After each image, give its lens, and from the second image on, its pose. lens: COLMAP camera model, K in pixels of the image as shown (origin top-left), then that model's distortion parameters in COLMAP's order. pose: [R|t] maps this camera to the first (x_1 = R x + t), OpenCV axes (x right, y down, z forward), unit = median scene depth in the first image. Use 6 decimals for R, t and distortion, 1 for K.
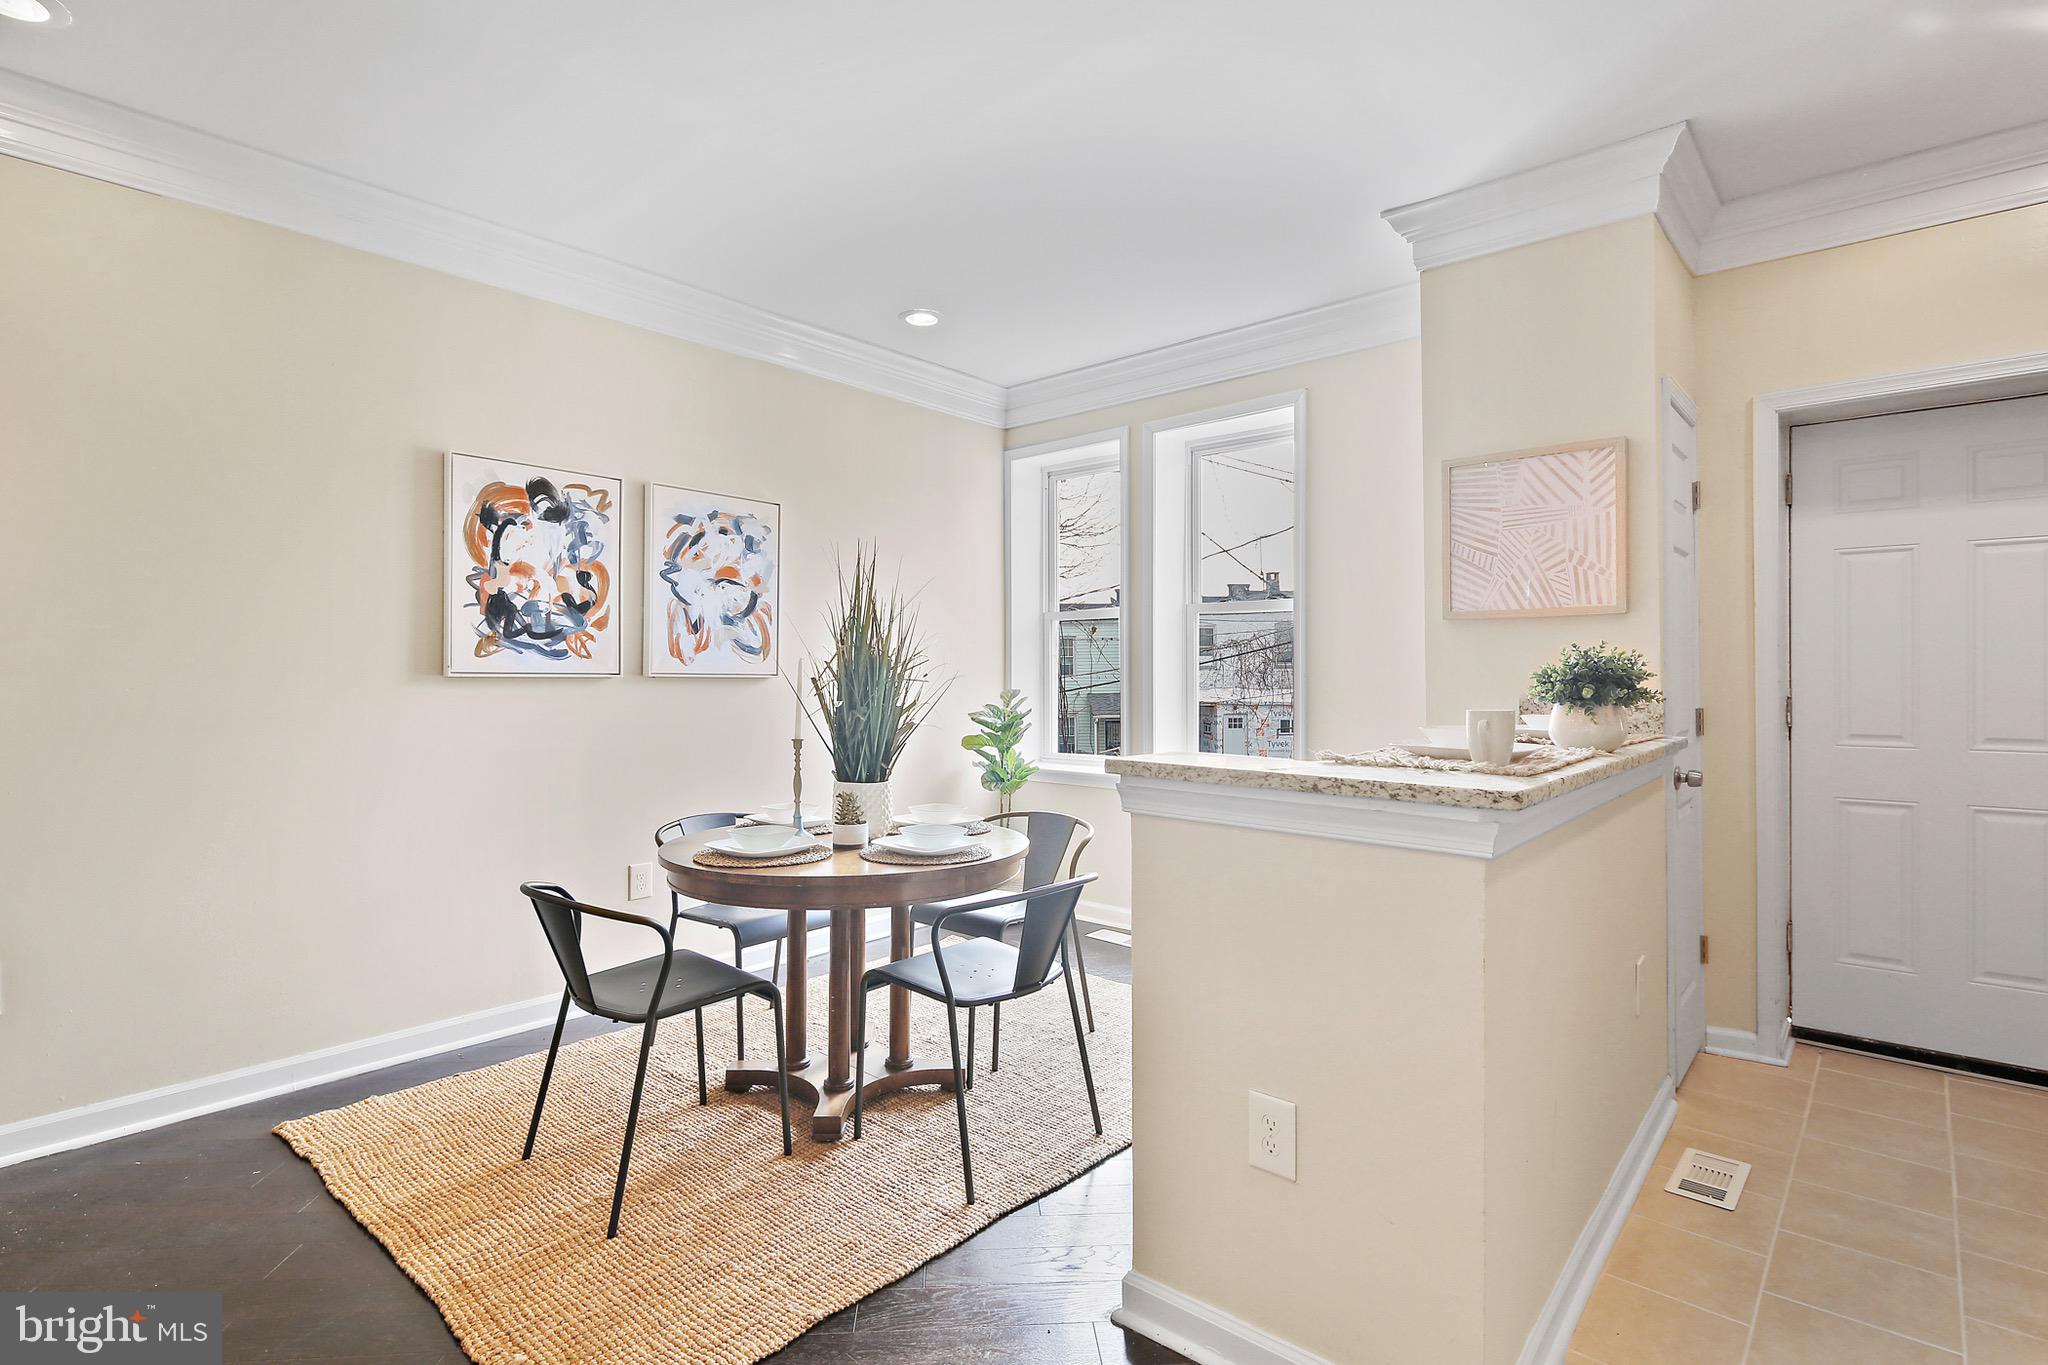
lens RADIAL K [[992.7, 0, 1024.9], [0, 992.7, 675.4], [0, 0, 1]] dist [0.004091, -0.003905]
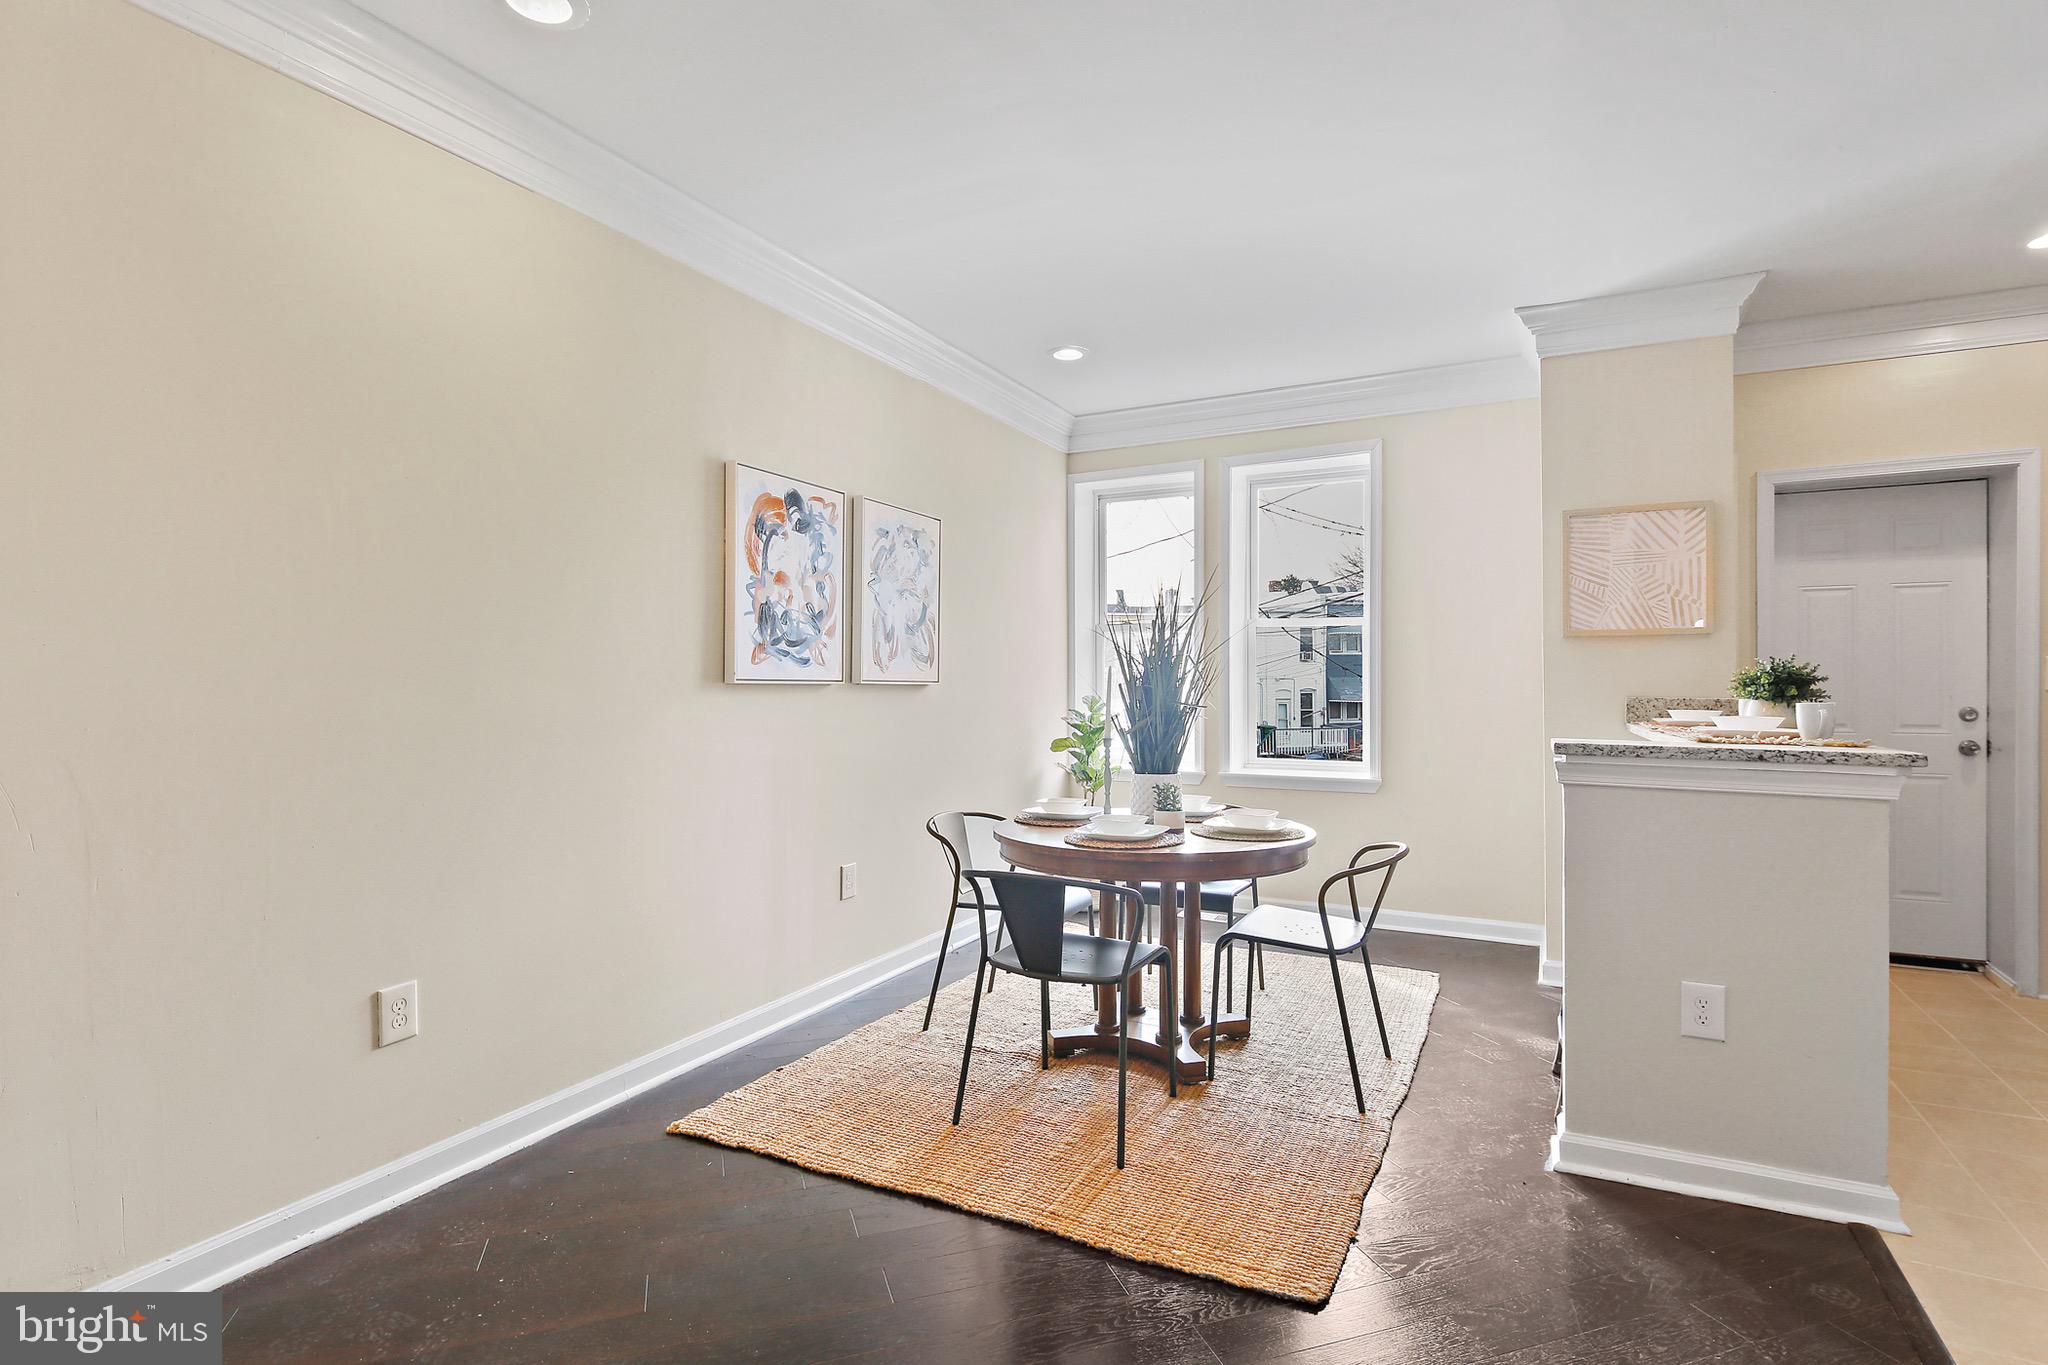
lens RADIAL K [[996.5, 0, 1026.0], [0, 996.5, 688.4], [0, 0, 1]] dist [-0.001577, -0.000898]
pose [[0.970048, -0.003363, 0.242890, -0.533875], [0.002473, 0.999989, 0.003968, 0.003033], [-0.242900, -0.003248, 0.970046, -0.060641]]
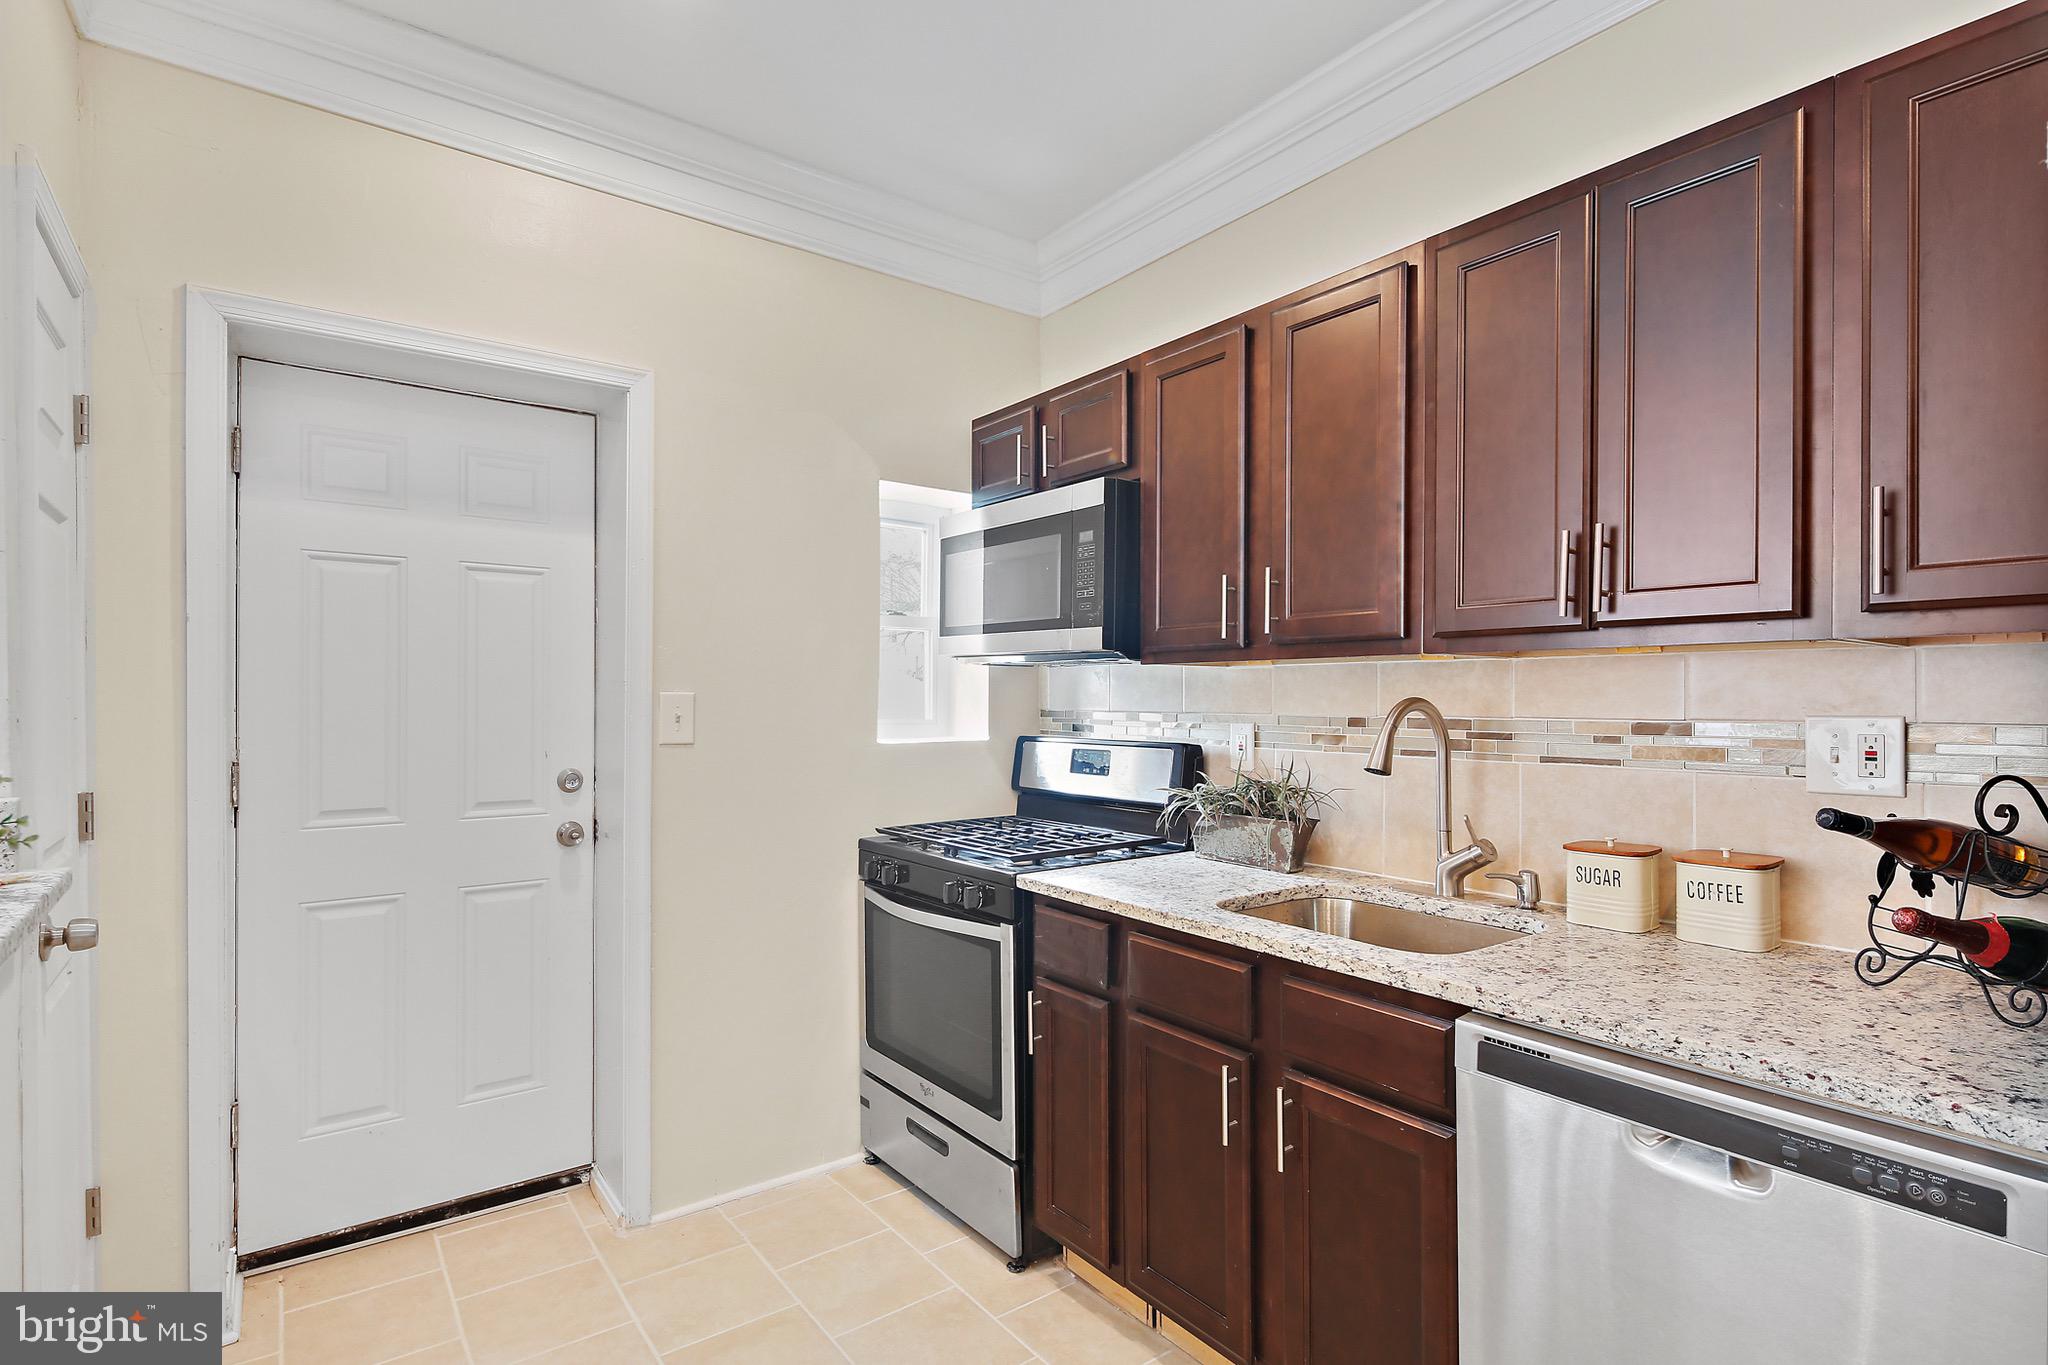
lens RADIAL K [[1008.4, 0, 1029.8], [0, 1008.4, 698.7], [0, 0, 1]] dist [0.002820, -0.001241]
pose [[0.200830, 0.002742, 0.979622, 0.218357], [-0.002055, 0.999995, -0.002377, -0.021027], [-0.979624, -0.001536, 0.200835, 0.351071]]
